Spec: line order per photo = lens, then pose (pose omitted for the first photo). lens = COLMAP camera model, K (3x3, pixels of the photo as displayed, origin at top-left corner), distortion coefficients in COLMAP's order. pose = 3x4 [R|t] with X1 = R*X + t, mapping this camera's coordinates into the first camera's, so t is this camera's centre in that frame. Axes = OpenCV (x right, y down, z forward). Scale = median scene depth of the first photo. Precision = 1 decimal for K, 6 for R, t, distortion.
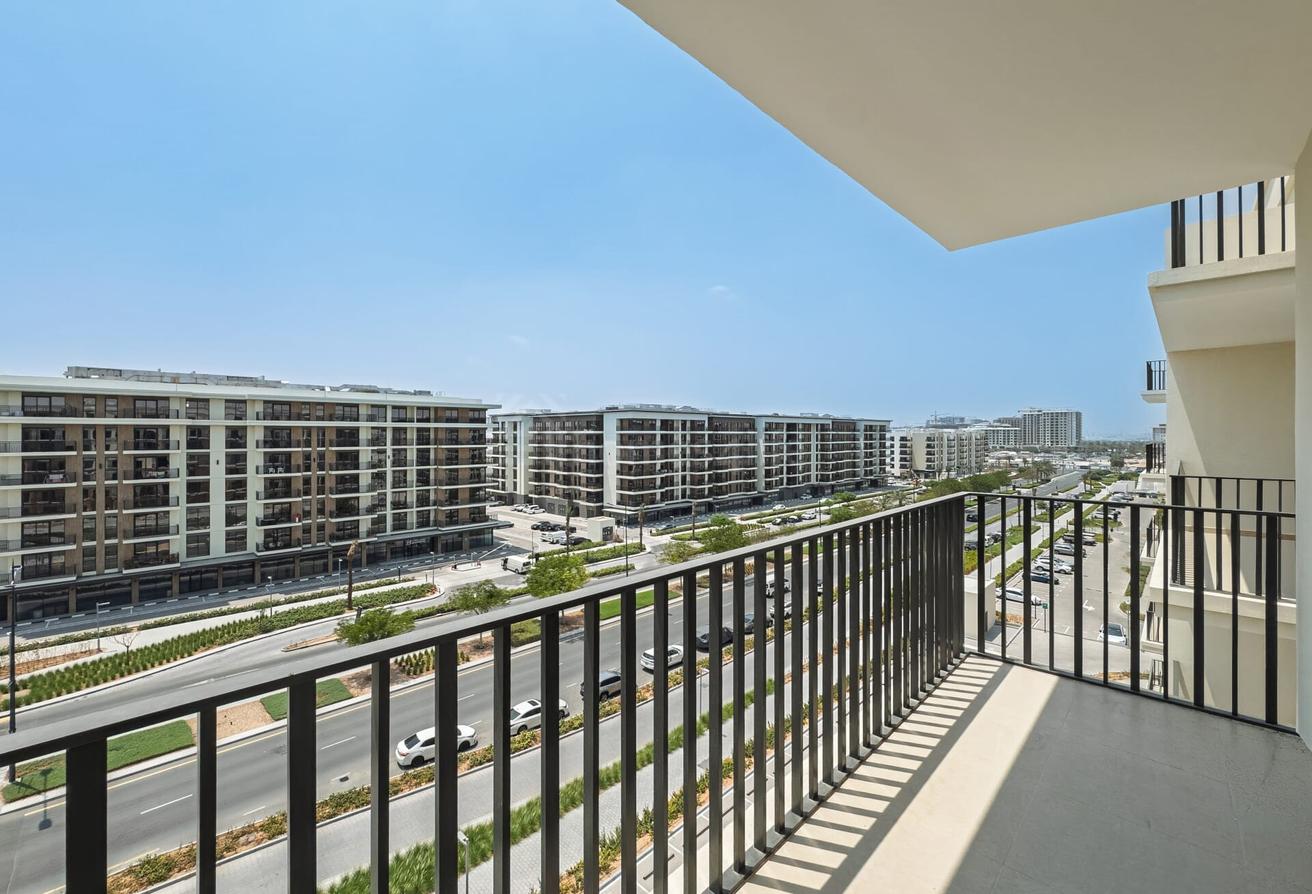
lens RADIAL K [[534.5, 0, 661.4], [0, 534.5, 433.6], [0, 0, 1]] dist [-0.010682, 0.001097]
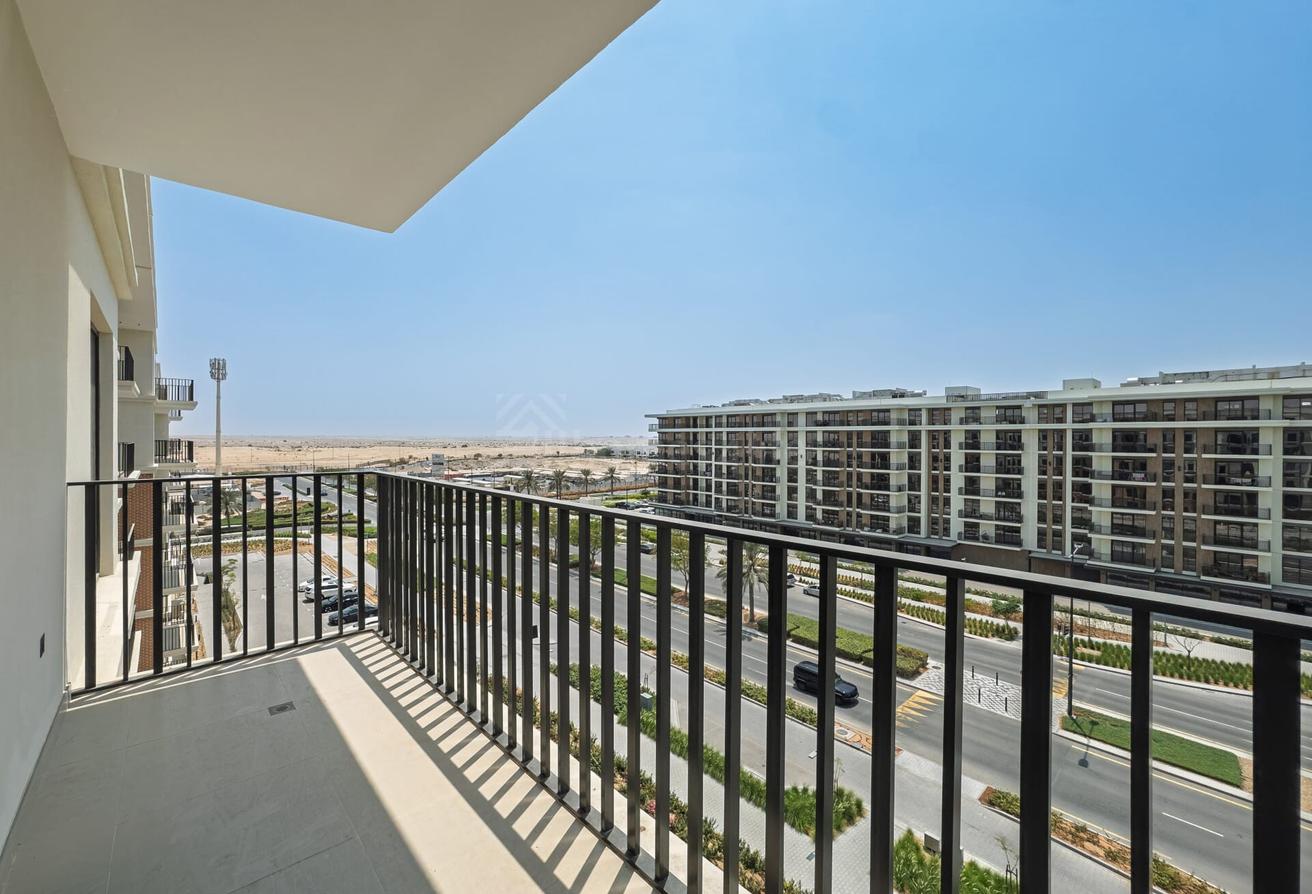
lens RADIAL K [[534.5, 0, 645.2], [0, 534.5, 444.7], [0, 0, 1]] dist [-0.010682, 0.001097]
pose [[-0.042083, 0.017931, -0.998953, 0.363871], [-0.003026, 0.999832, 0.018074, -0.001097], [0.999110, 0.003783, -0.042021, 0.362768]]
